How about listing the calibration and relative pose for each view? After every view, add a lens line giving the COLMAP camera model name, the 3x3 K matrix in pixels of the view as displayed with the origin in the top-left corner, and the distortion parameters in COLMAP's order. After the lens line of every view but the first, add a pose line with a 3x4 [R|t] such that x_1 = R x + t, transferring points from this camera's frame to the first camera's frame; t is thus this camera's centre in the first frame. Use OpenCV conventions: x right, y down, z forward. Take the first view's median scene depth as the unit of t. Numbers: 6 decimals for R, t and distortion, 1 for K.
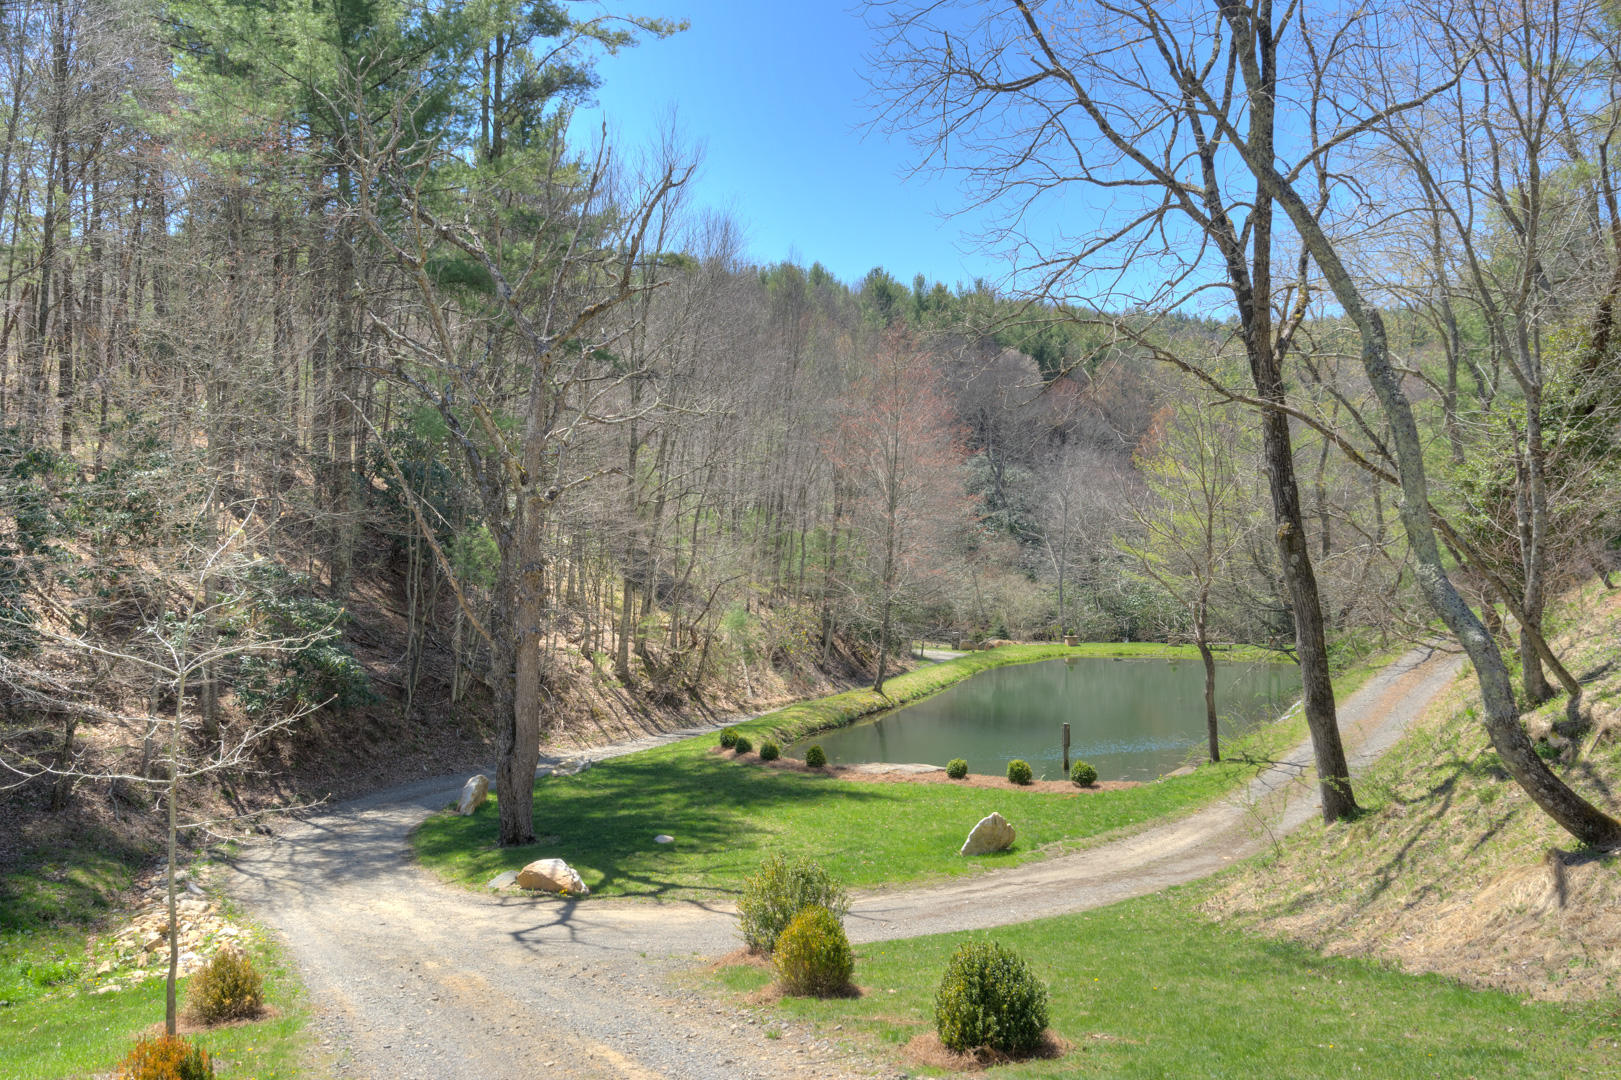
lens RADIAL K [[1469.9, 0, 810.5], [0, 1469.9, 540.0], [0, 0, 1]] dist [0.000253, 0.008933]
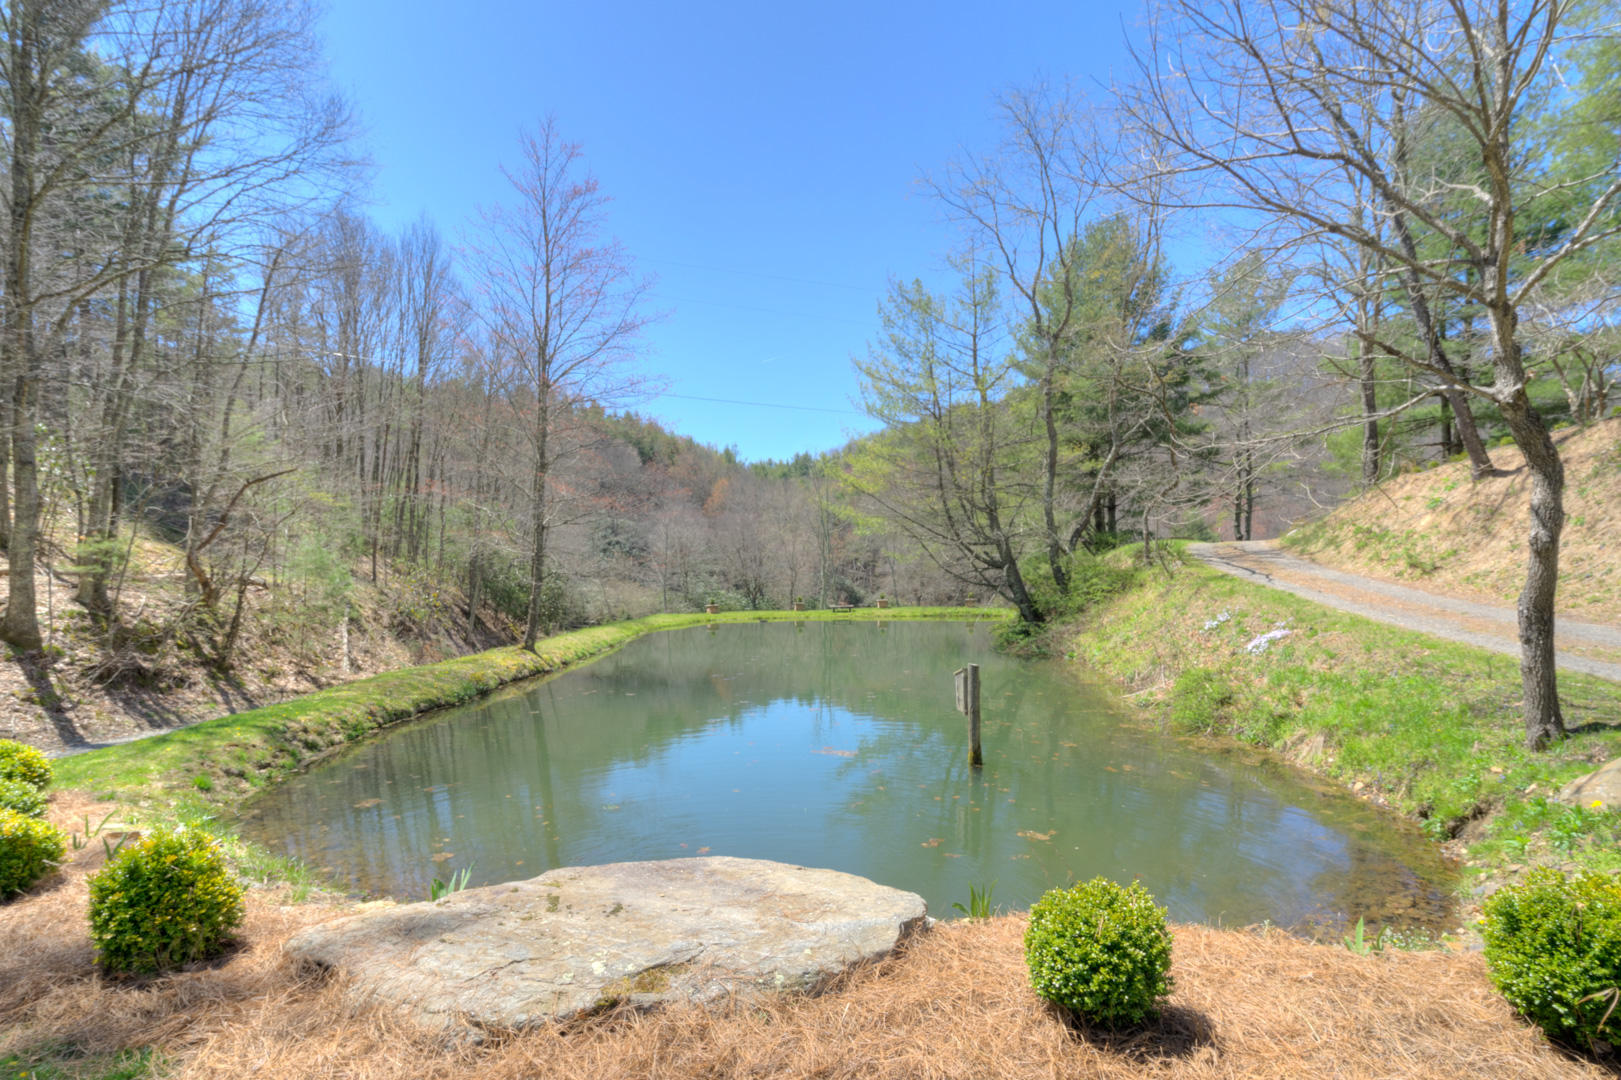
lens RADIAL K [[730.5, 0, 819.6], [0, 730.5, 533.3], [0, 0, 1]] dist [-0.000053, 0.000915]
pose [[0.907710, 0.023300, 0.418951, 0.023181], [0.011971, 0.996613, -0.081363, 0.075323], [-0.419428, 0.078869, 0.904356, 0.600683]]
